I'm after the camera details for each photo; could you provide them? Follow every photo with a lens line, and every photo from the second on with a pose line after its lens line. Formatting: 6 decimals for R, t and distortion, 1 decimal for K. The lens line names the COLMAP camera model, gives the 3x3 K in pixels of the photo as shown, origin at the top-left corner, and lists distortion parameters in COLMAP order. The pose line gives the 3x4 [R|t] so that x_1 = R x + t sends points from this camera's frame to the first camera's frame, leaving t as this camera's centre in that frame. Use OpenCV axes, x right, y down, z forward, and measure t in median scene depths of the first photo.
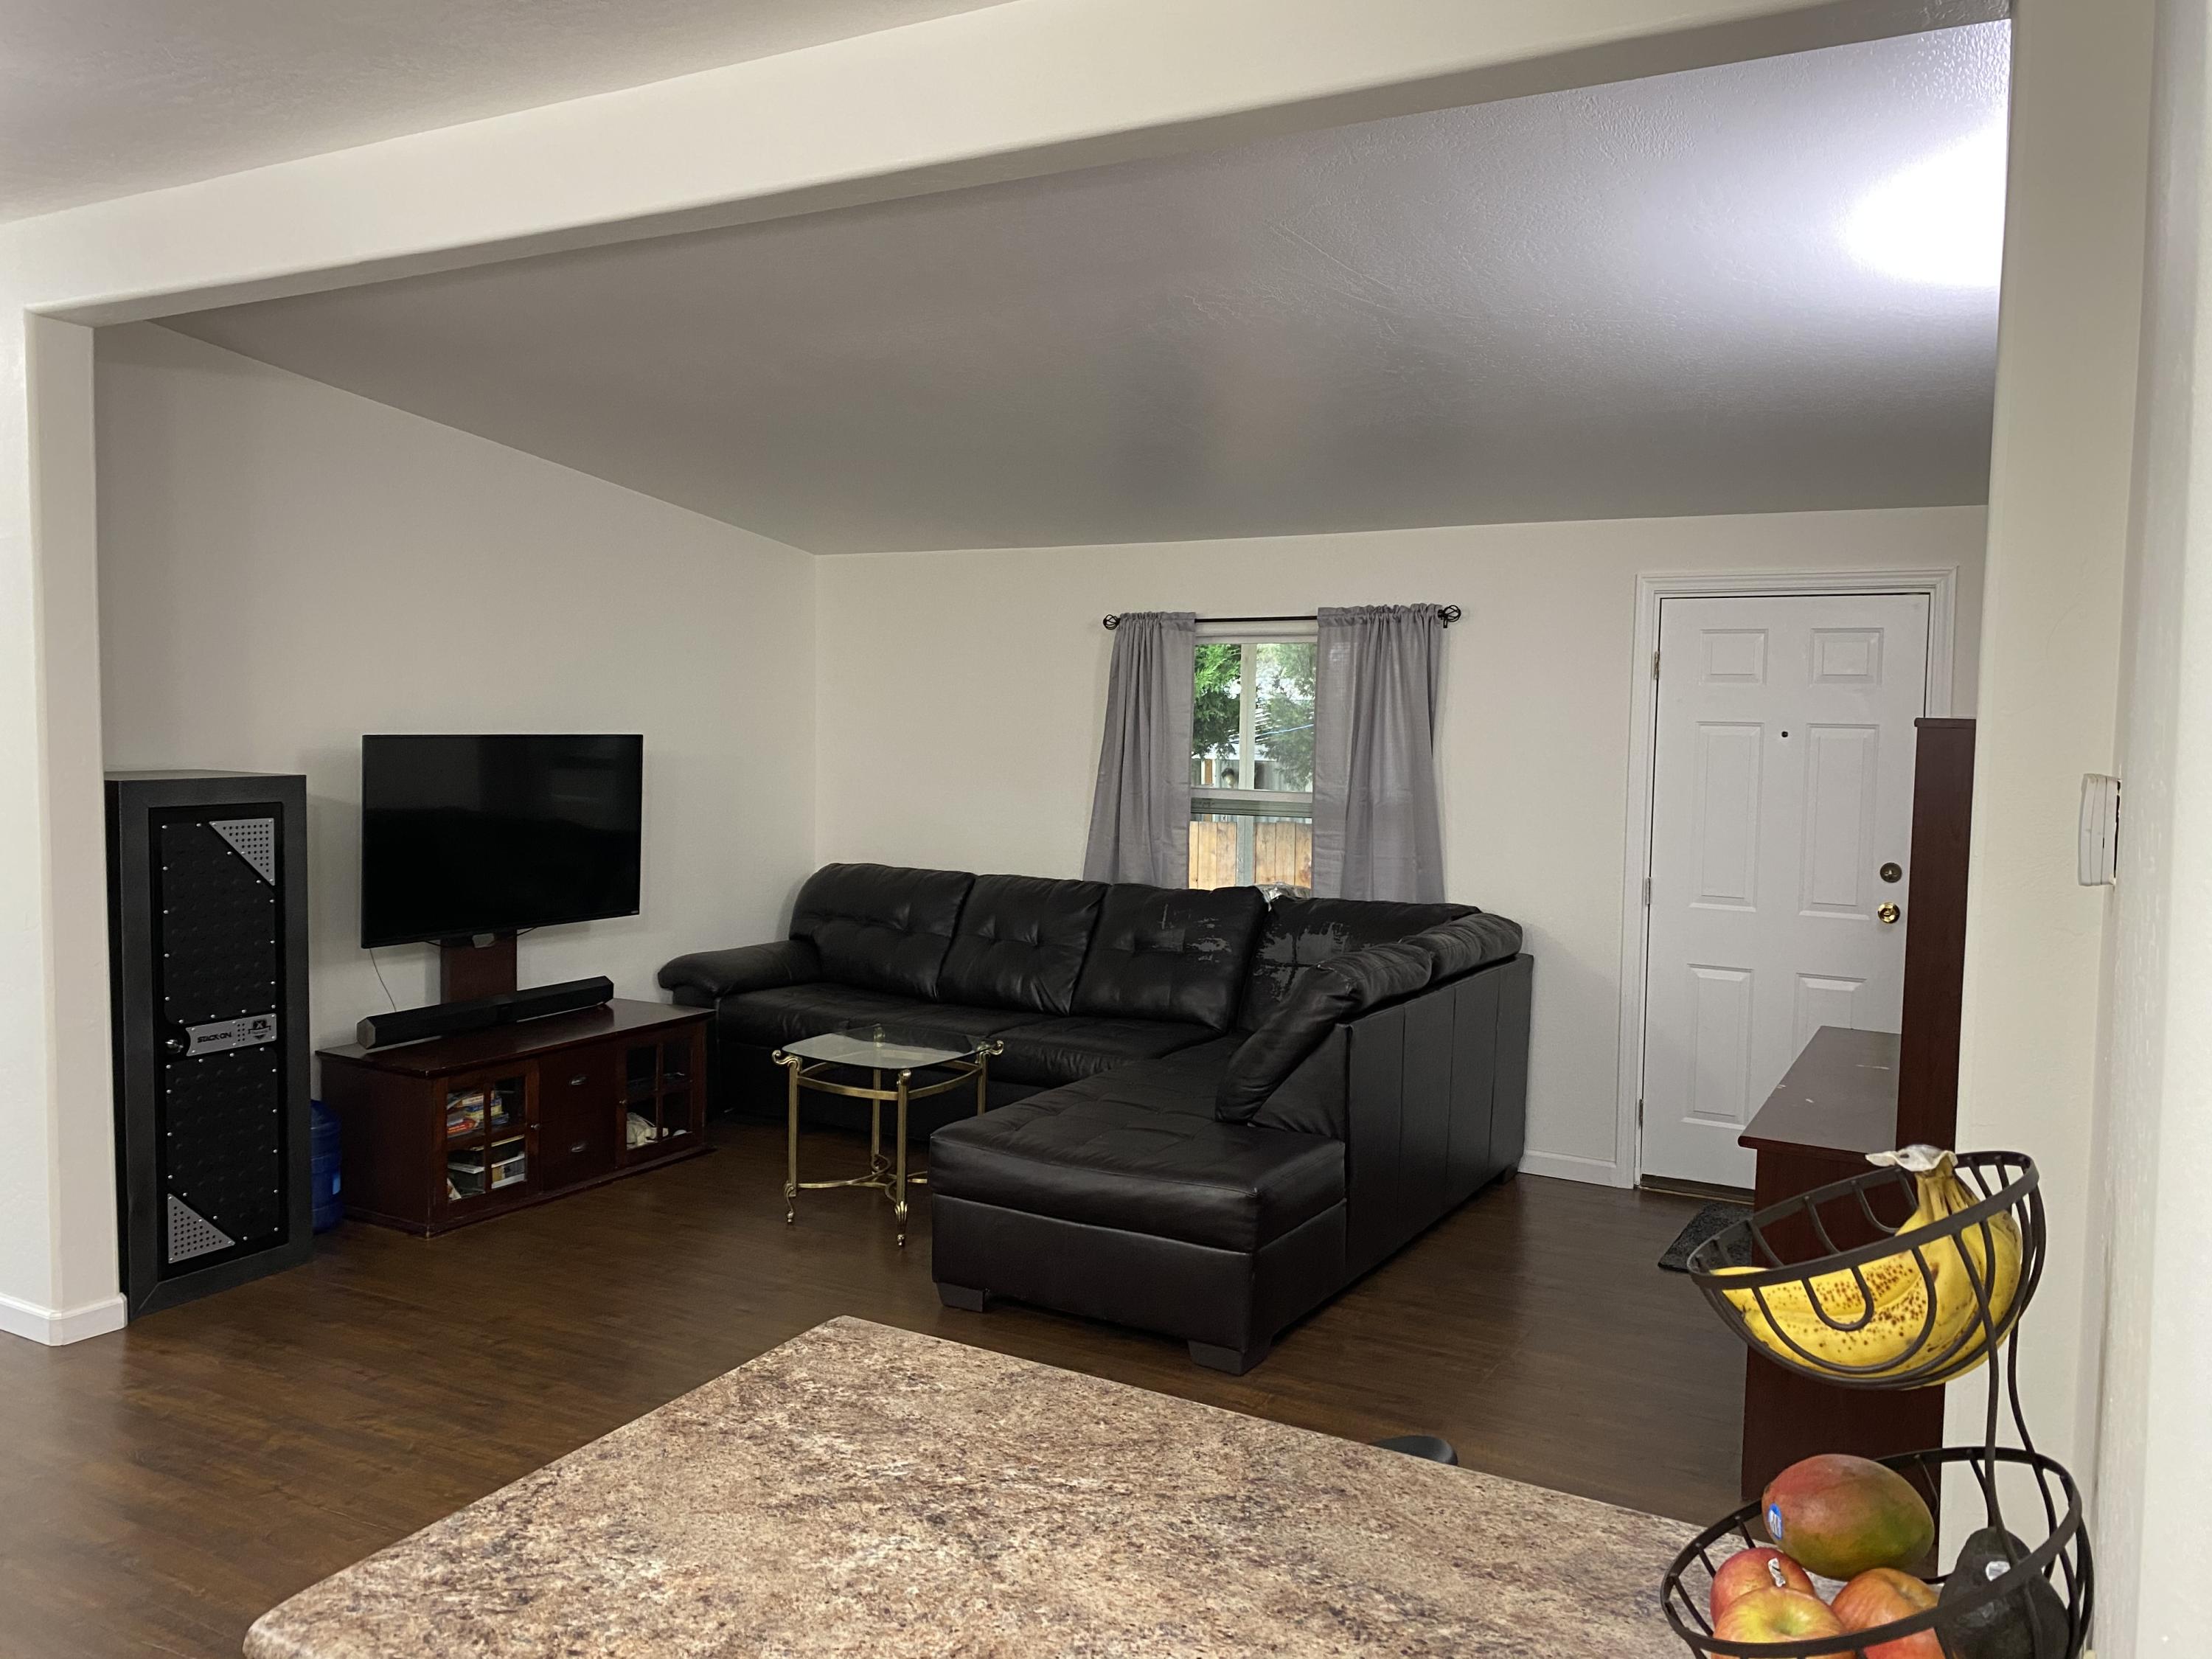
lens RADIAL K [[1719.6, 0, 1103.8], [0, 1719.6, 804.5], [0, 0, 1]] dist [0.011274, -0.007997]
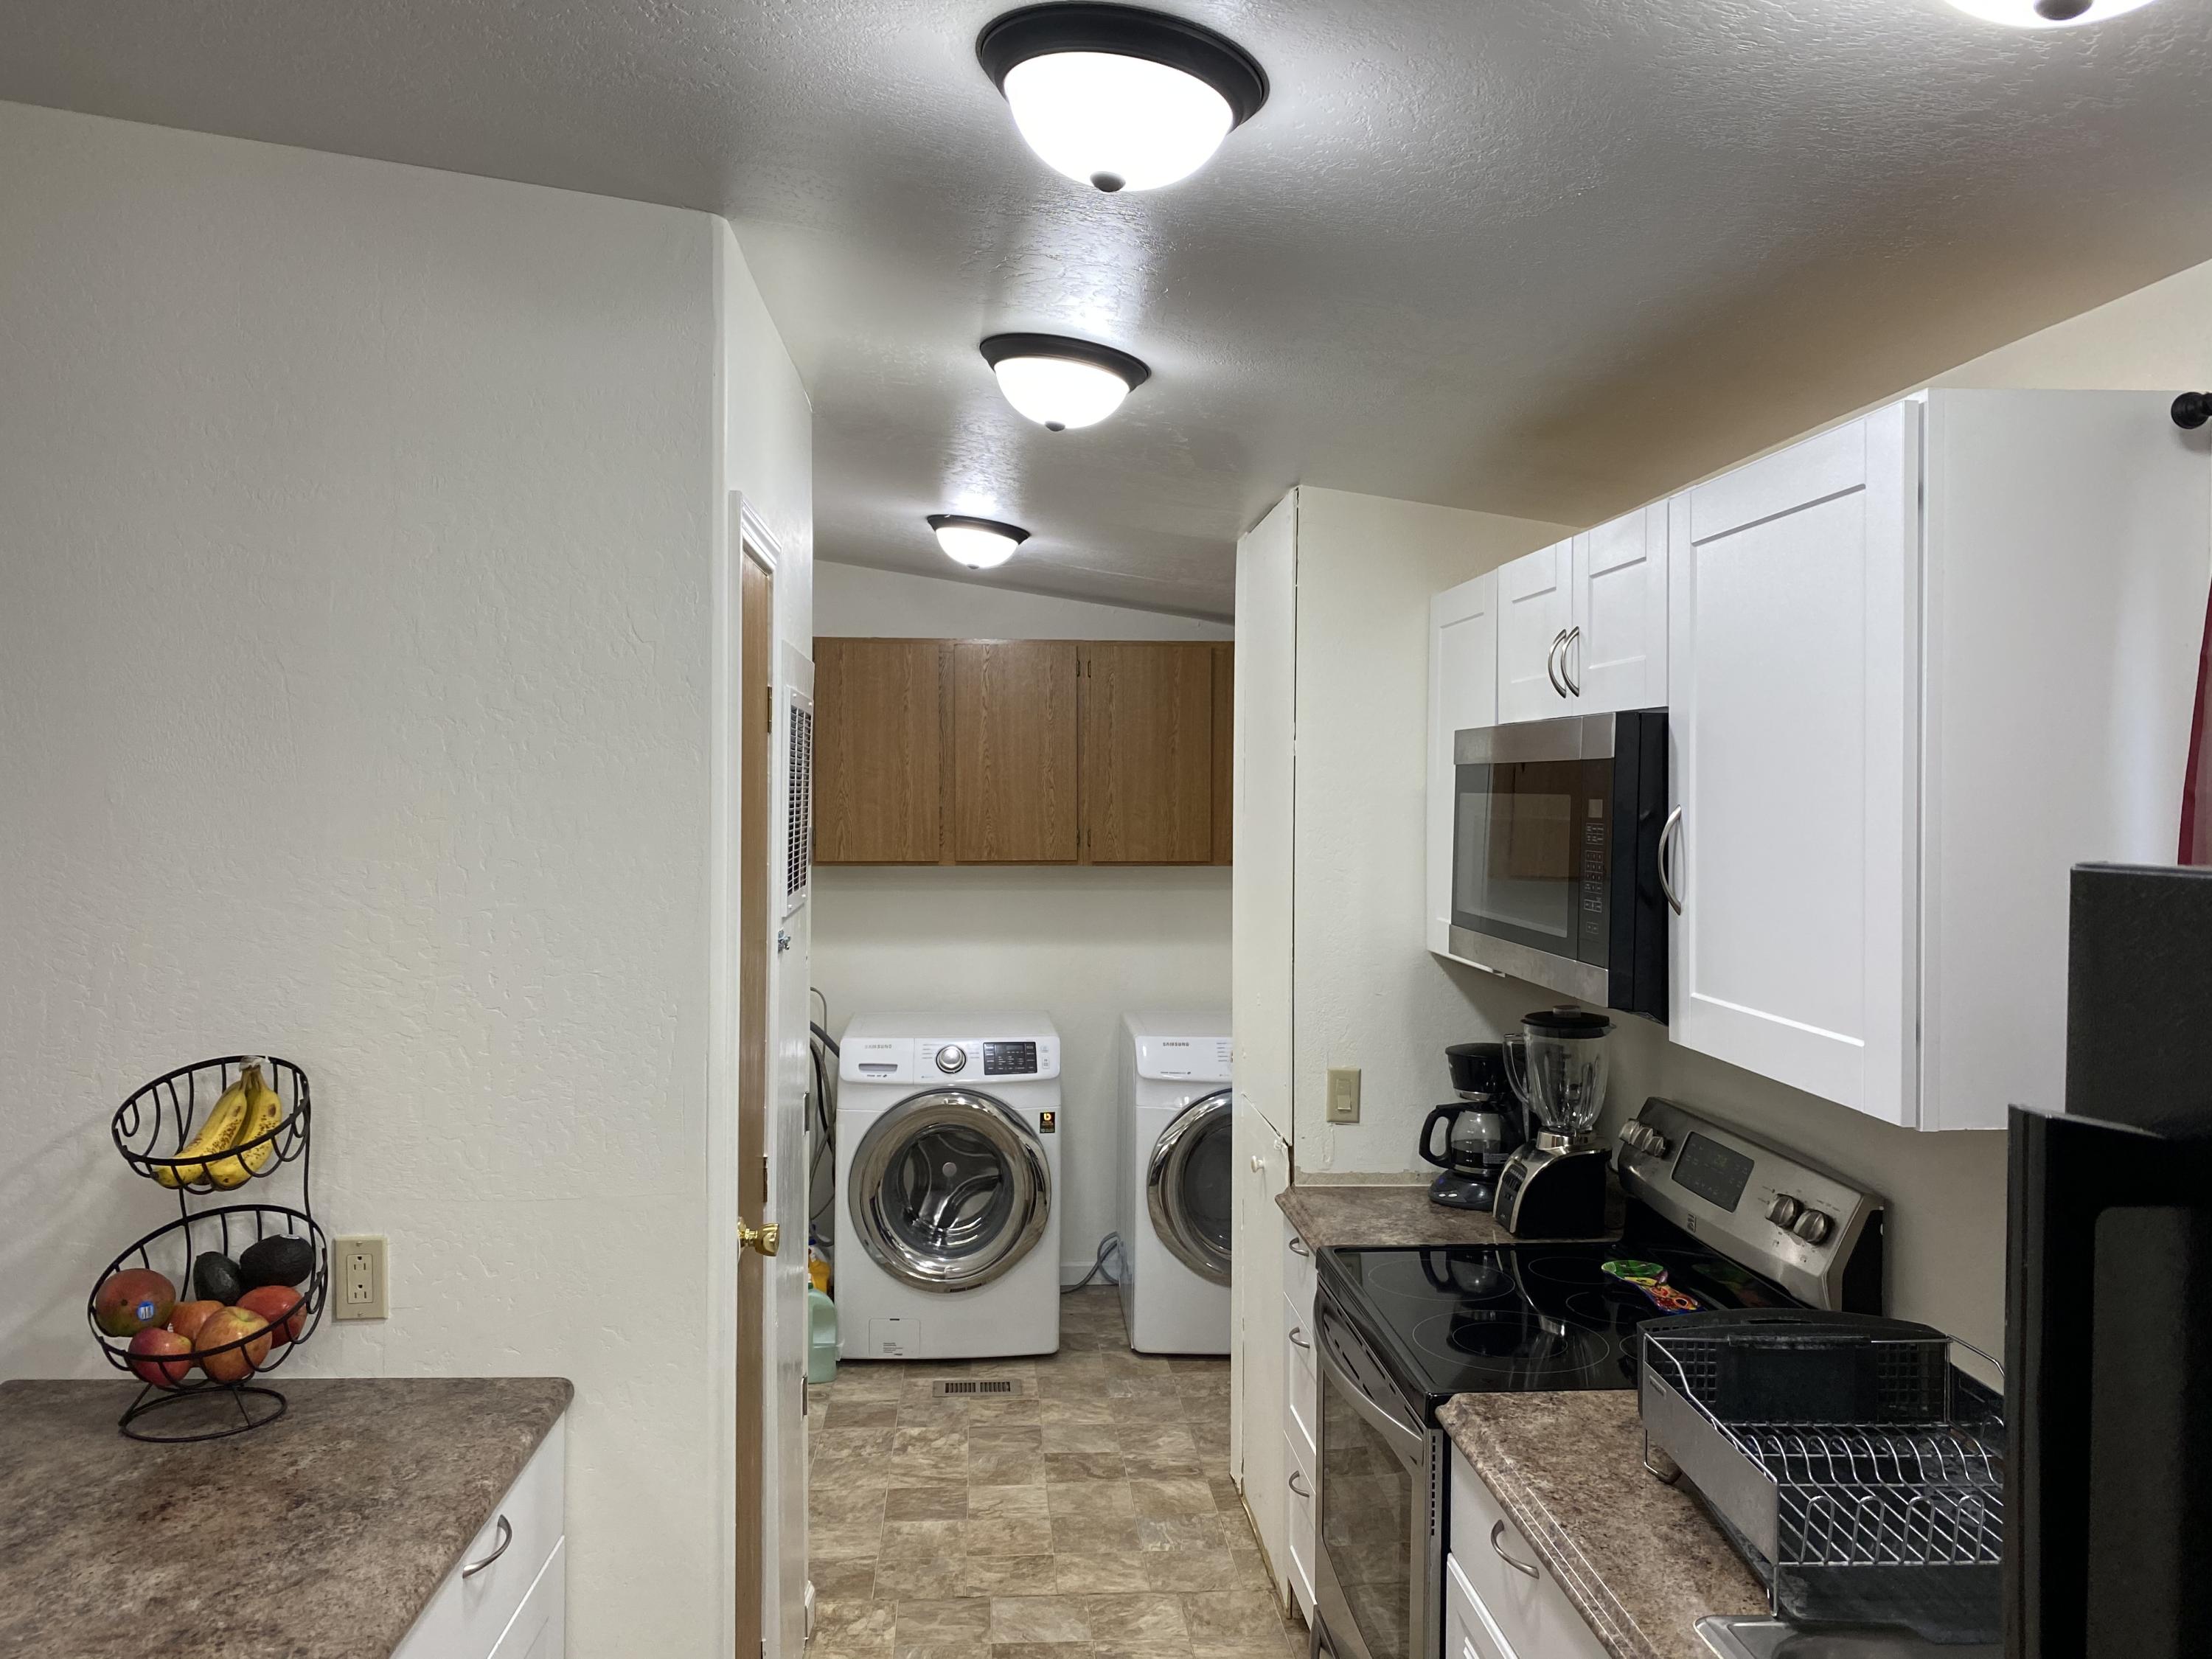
lens RADIAL K [[1719.6, 0, 1103.8], [0, 1719.6, 804.5], [0, 0, 1]] dist [0.011274, -0.007997]
pose [[-0.550667, -0.018244, 0.834525, -1.266843], [0.047535, 0.997453, 0.053171, -0.113189], [-0.833370, 0.068949, -0.548398, 0.887976]]
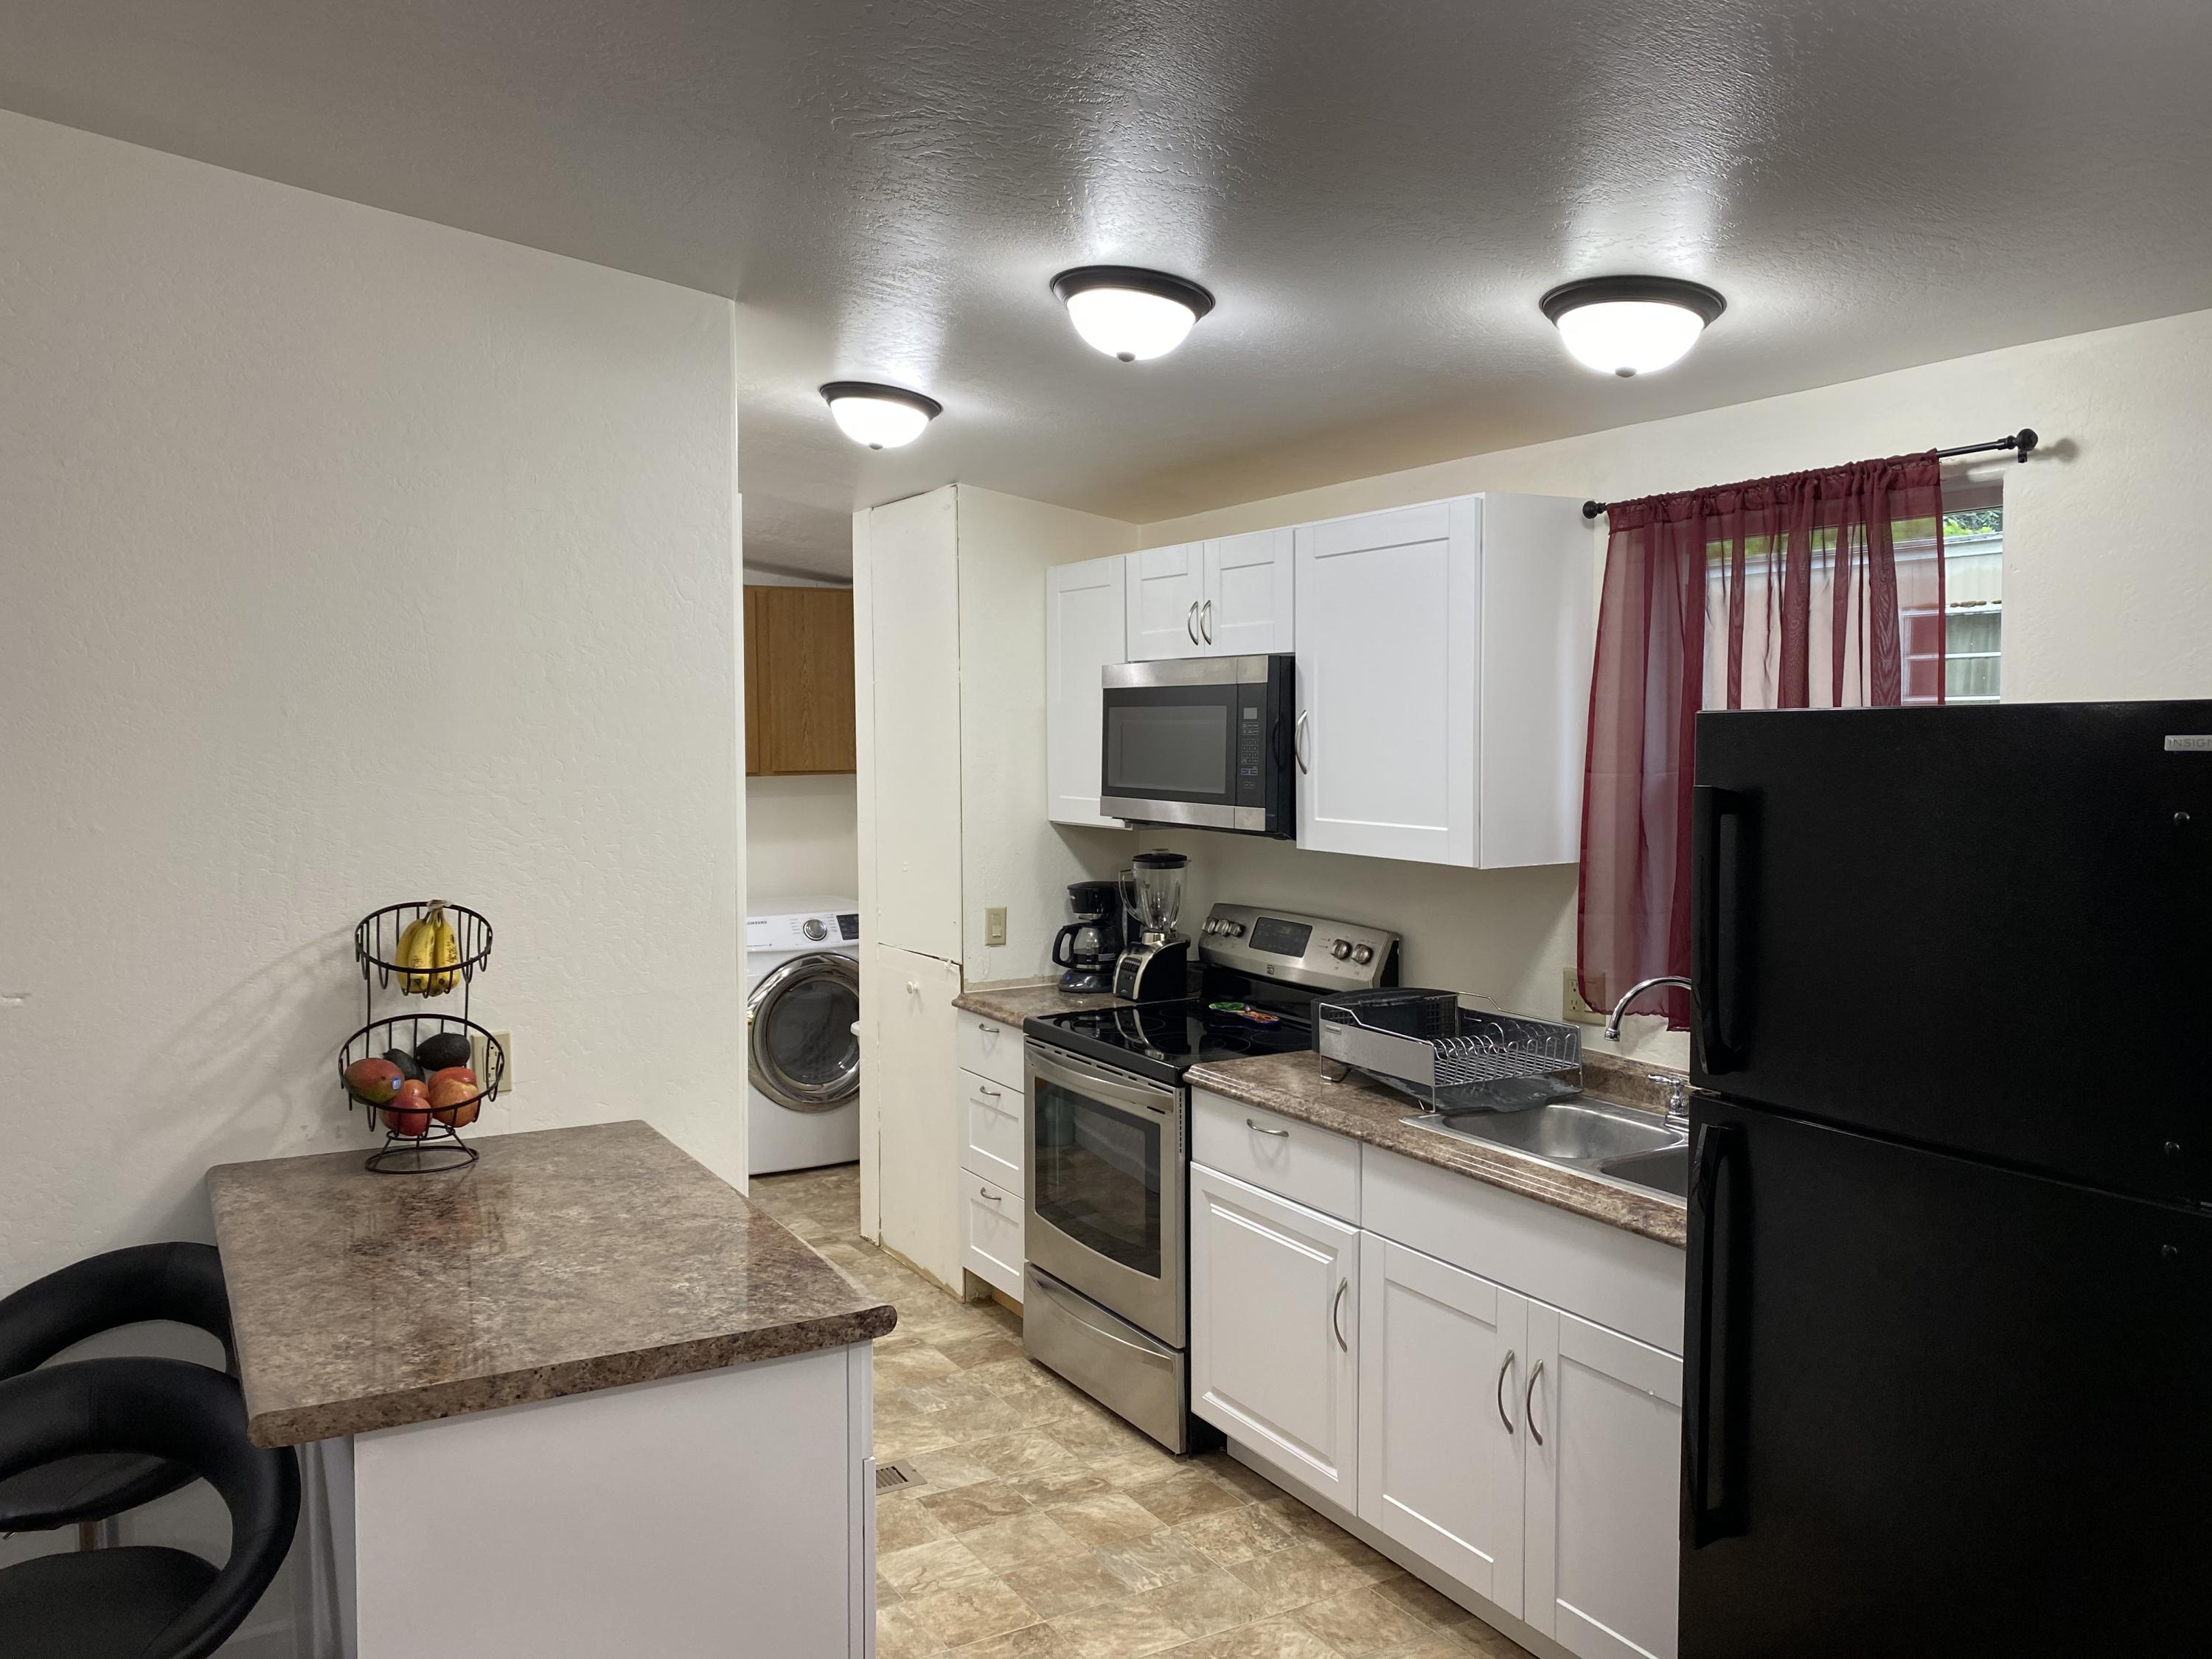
lens RADIAL K [[1684.4, 0, 1106.0], [0, 1684.4, 829.5], [0, 0, 1]] dist [0.045001, -0.118207]
pose [[-0.863441, -0.034010, 0.503302, -1.302572], [0.033541, 0.991646, 0.124550, -0.155221], [-0.503333, 0.124423, -0.855087, 1.969334]]
